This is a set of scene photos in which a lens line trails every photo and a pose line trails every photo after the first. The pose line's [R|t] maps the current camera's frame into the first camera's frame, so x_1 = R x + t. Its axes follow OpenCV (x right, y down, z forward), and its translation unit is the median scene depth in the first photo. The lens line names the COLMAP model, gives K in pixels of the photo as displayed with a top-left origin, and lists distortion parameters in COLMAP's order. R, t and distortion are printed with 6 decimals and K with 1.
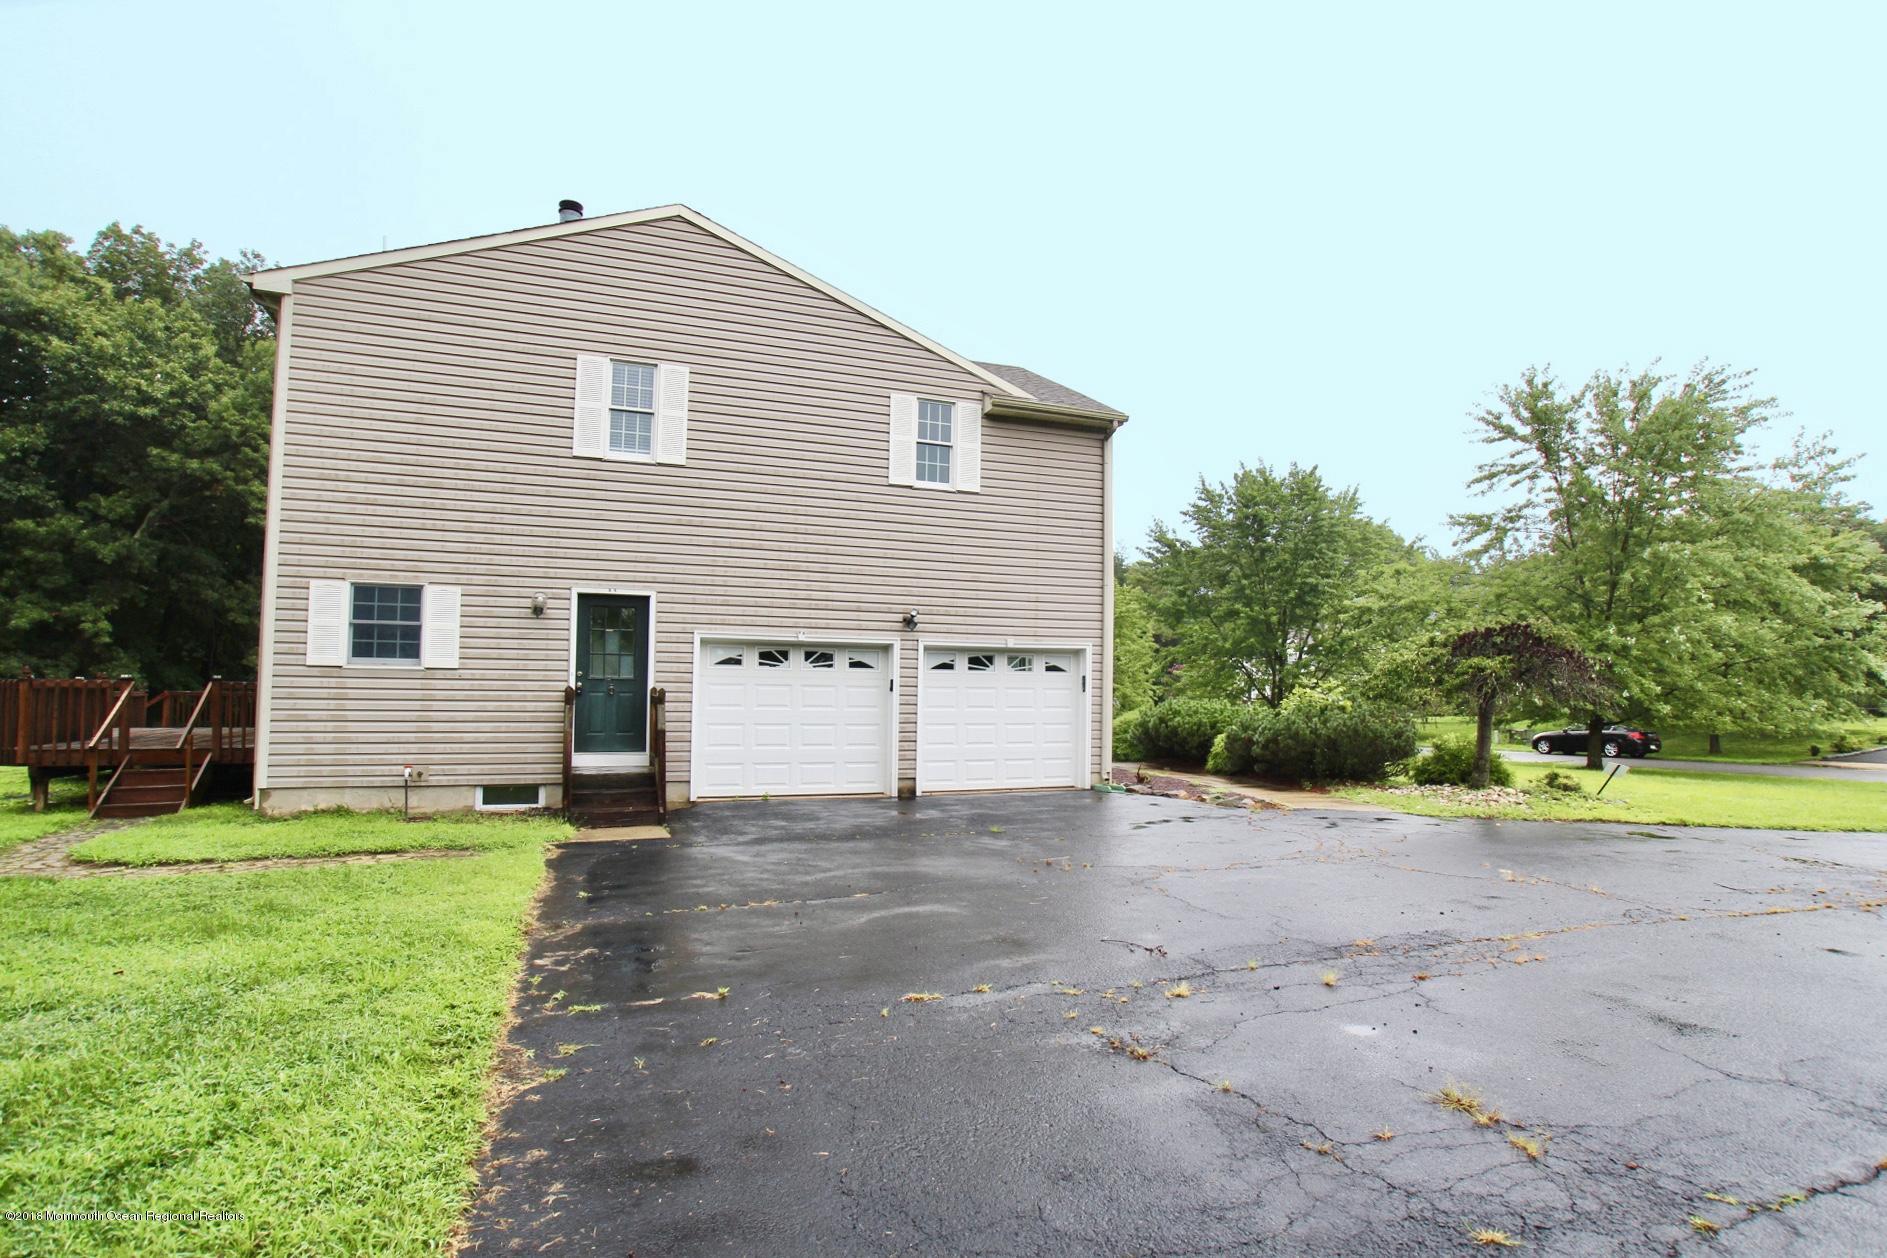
lens RADIAL K [[967.7, 0, 949.4], [0, 967.7, 651.3], [0, 0, 1]] dist [-0.068579, 0.033489]
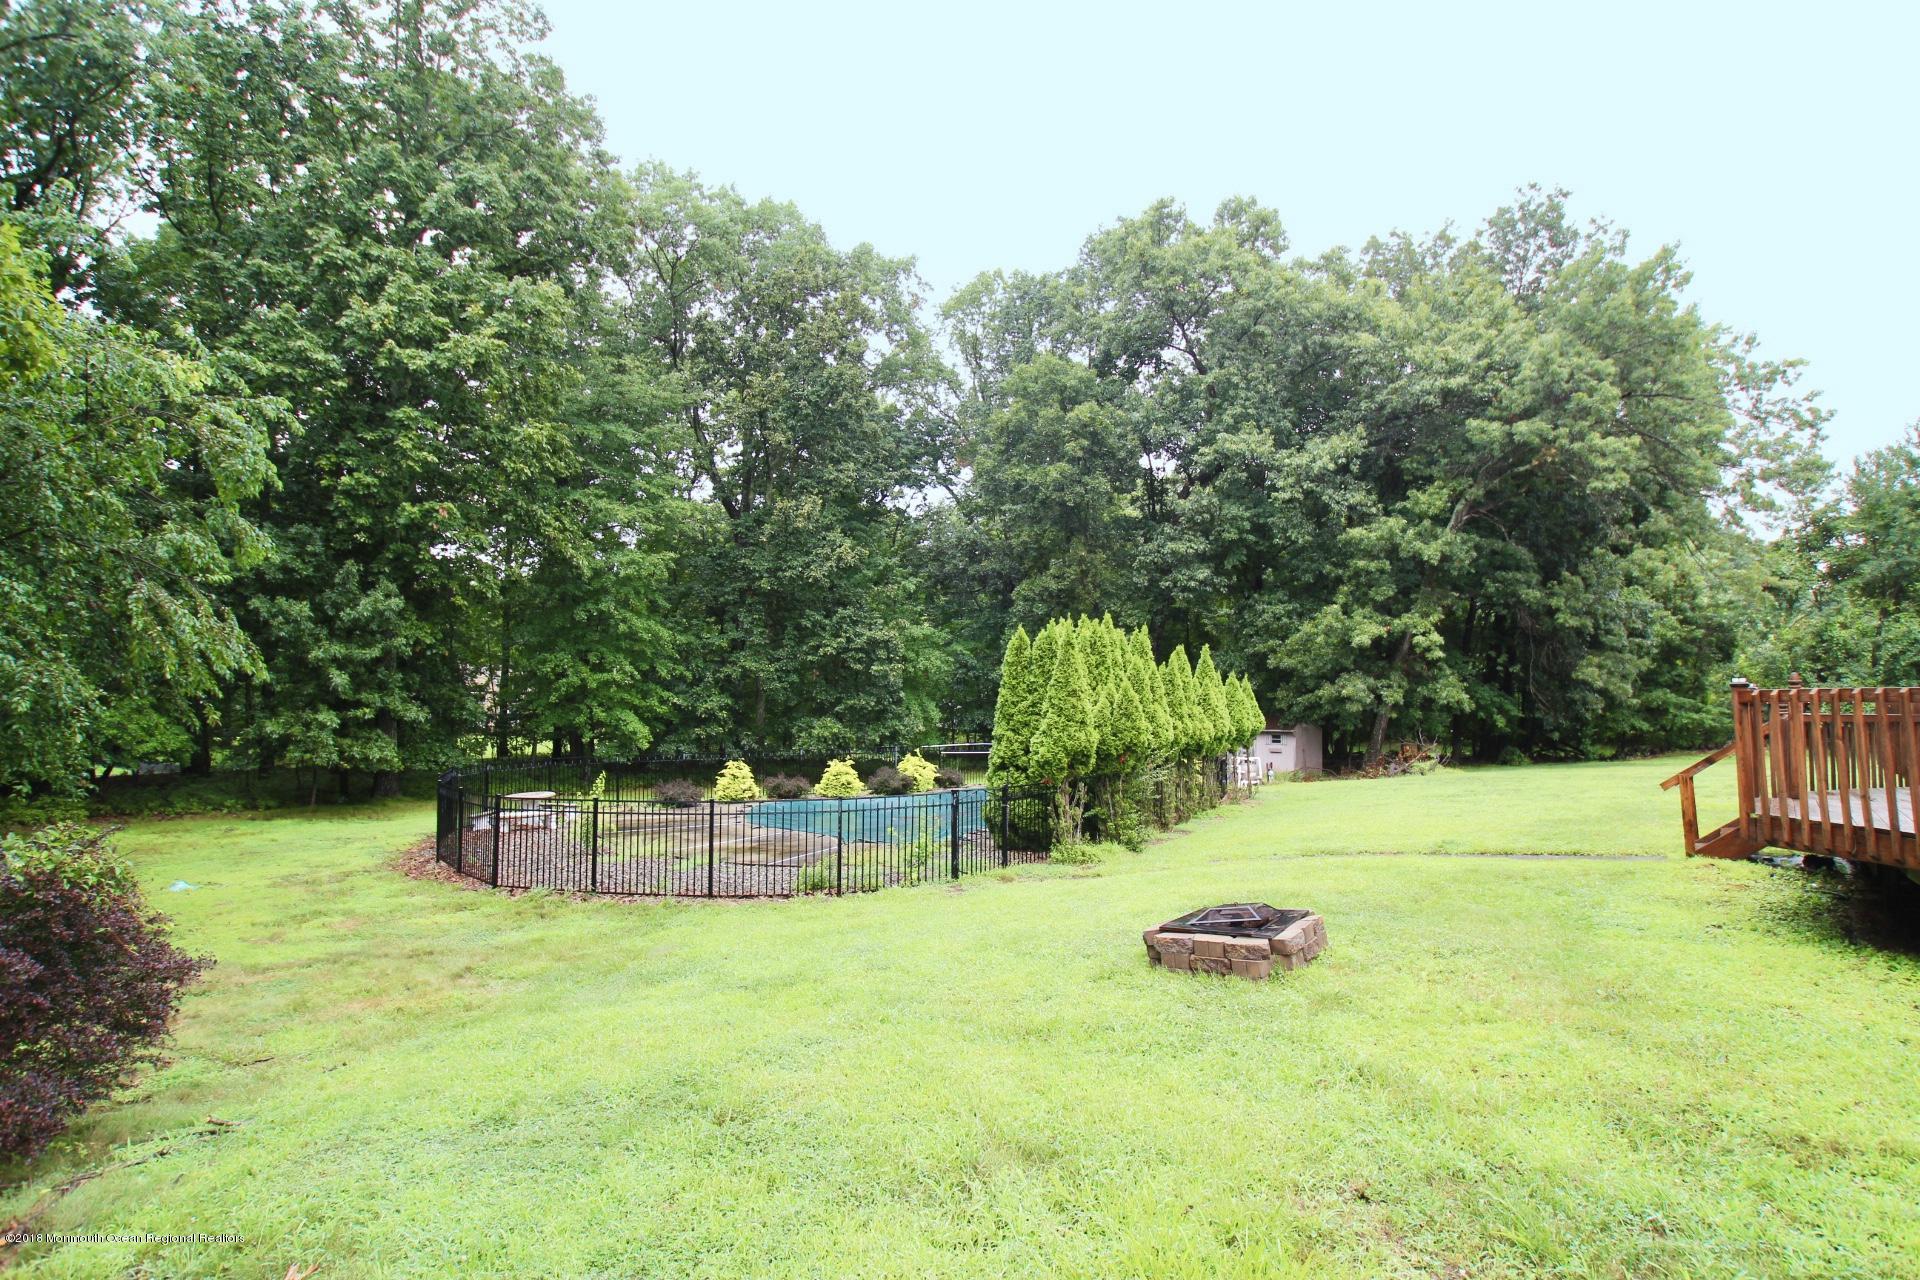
lens RADIAL K [[984.6, 0, 966.0], [0, 984.6, 662.7], [0, 0, 1]] dist [-0.068579, 0.033489]
pose [[0.467079, -0.046999, -0.882966, -0.900089], [0.039209, 0.998705, -0.032418, 0.019679], [0.883346, -0.019479, 0.468317, 0.574349]]
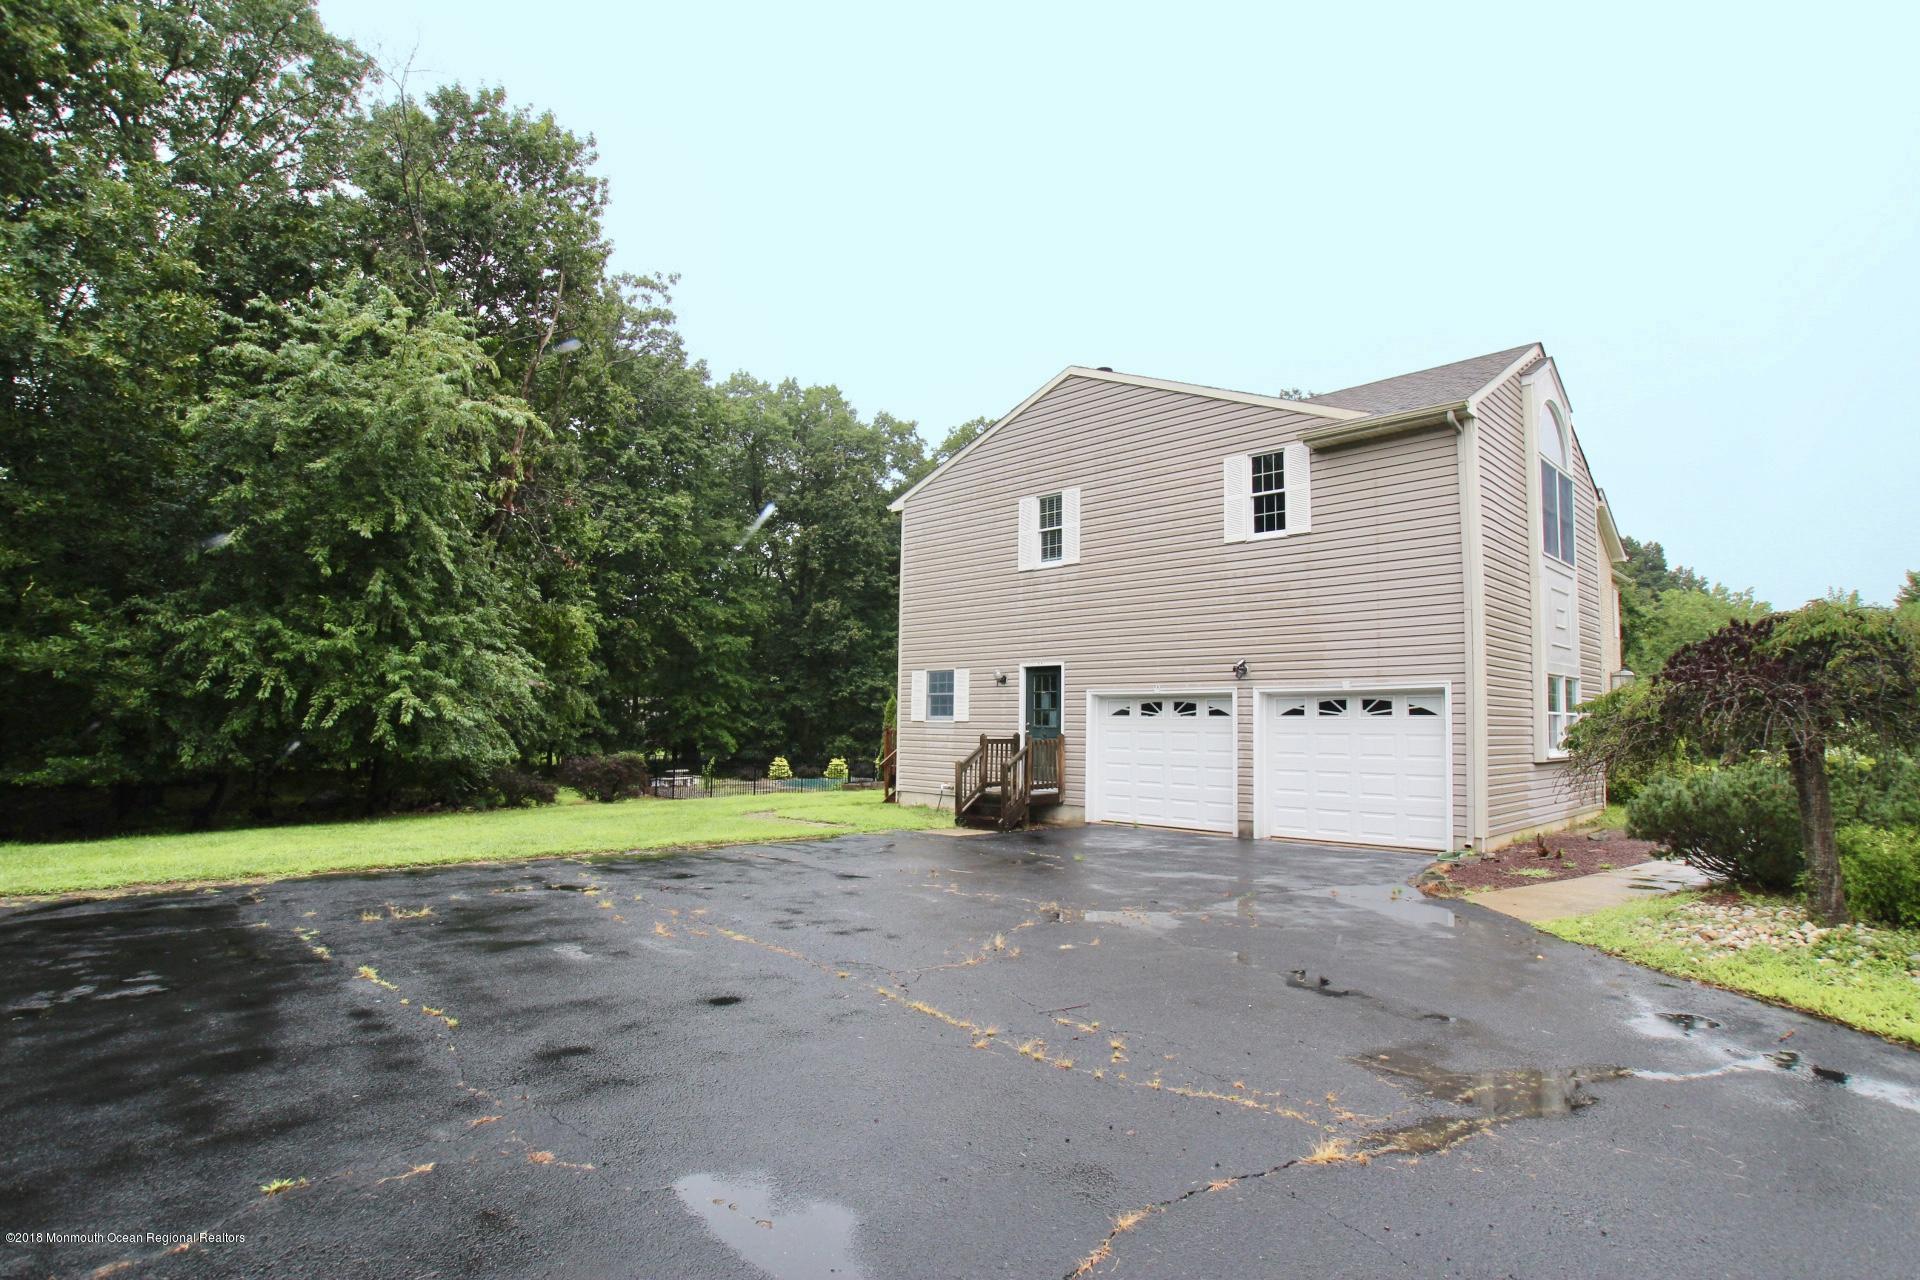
lens RADIAL K [[984.6, 0, 966.0], [0, 984.6, 662.7], [0, 0, 1]] dist [-0.068579, 0.033489]
pose [[0.387922, -0.064553, -0.919429, 0.786562], [0.031779, 0.997888, -0.056654, 0.010826], [0.921144, -0.007241, 0.389154, 0.299561]]
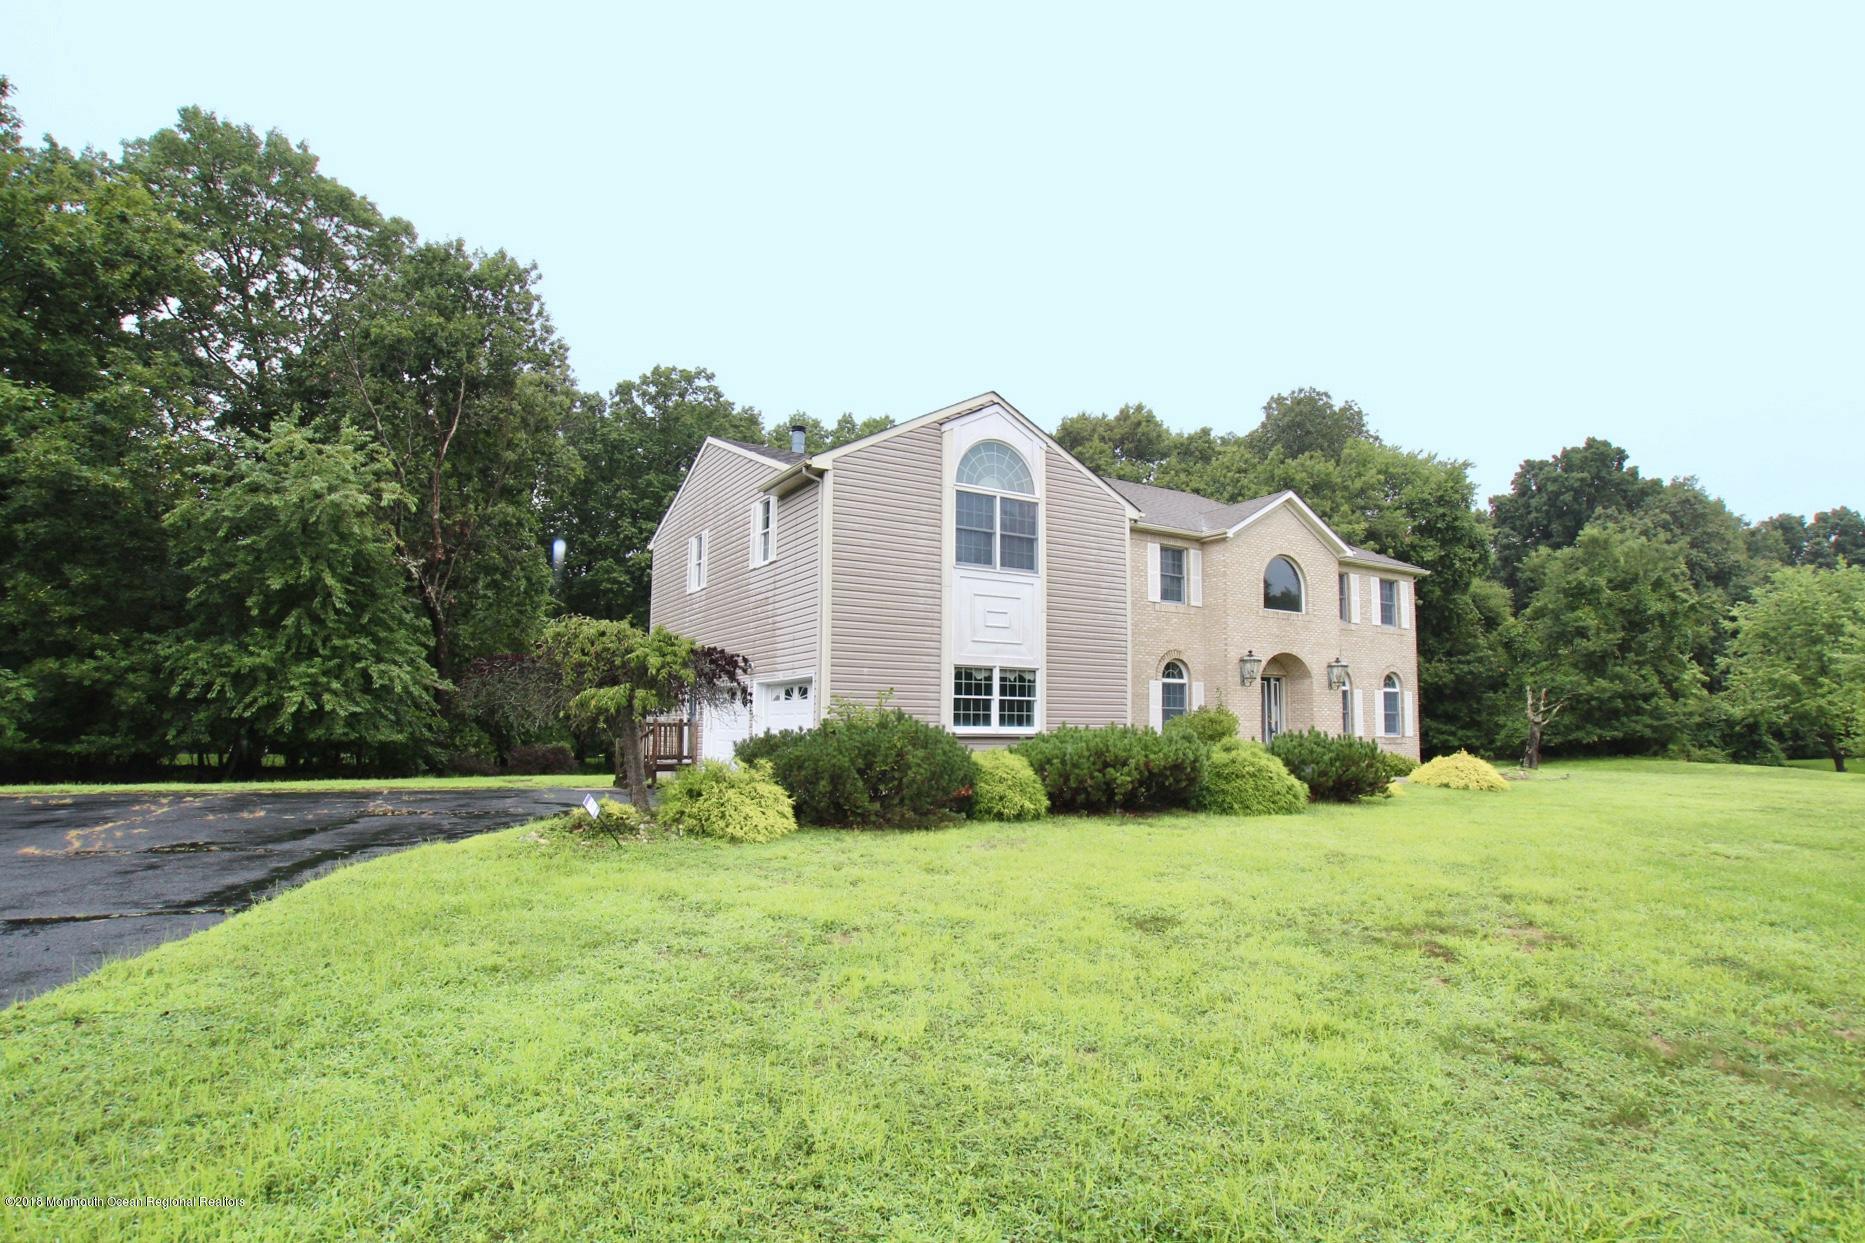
lens RADIAL K [[956.4, 0, 938.3], [0, 956.4, 643.5], [0, 0, 1]] dist [-0.068579, 0.033489]
pose [[0.184656, -0.095972, -0.978106, 1.246540], [0.044901, 0.995005, -0.089153, 0.066659], [0.981777, -0.027455, 0.188043, 0.888521]]
